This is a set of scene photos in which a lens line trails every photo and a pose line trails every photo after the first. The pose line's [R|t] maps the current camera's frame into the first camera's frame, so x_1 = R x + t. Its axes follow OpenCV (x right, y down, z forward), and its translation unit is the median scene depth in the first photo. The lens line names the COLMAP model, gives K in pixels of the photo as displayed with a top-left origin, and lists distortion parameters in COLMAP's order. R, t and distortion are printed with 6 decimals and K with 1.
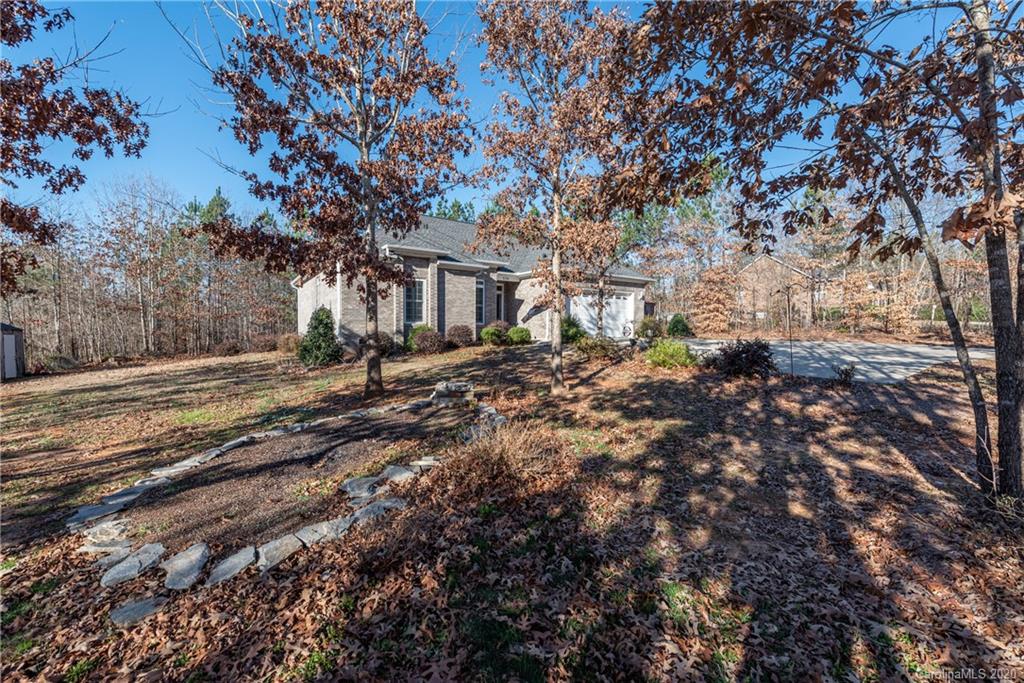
lens RADIAL K [[417.6, 0, 512.0], [0, 417.6, 341.5], [0, 0, 1]] dist [0.000001, 0.000075]
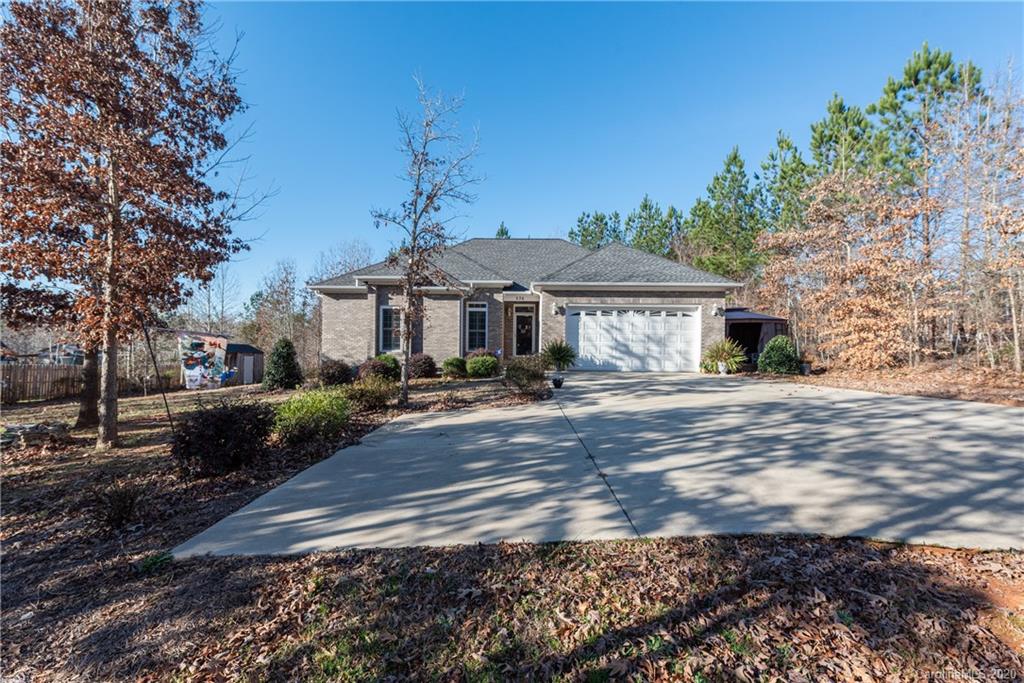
lens RADIAL K [[417.6, 0, 512.0], [0, 417.6, 341.5], [0, 0, 1]] dist [0.000001, 0.000075]
pose [[0.809945, -0.007210, -0.586462, 0.546702], [-0.022894, 0.998774, -0.043896, -0.028802], [0.586059, 0.048980, 0.808786, 0.344361]]
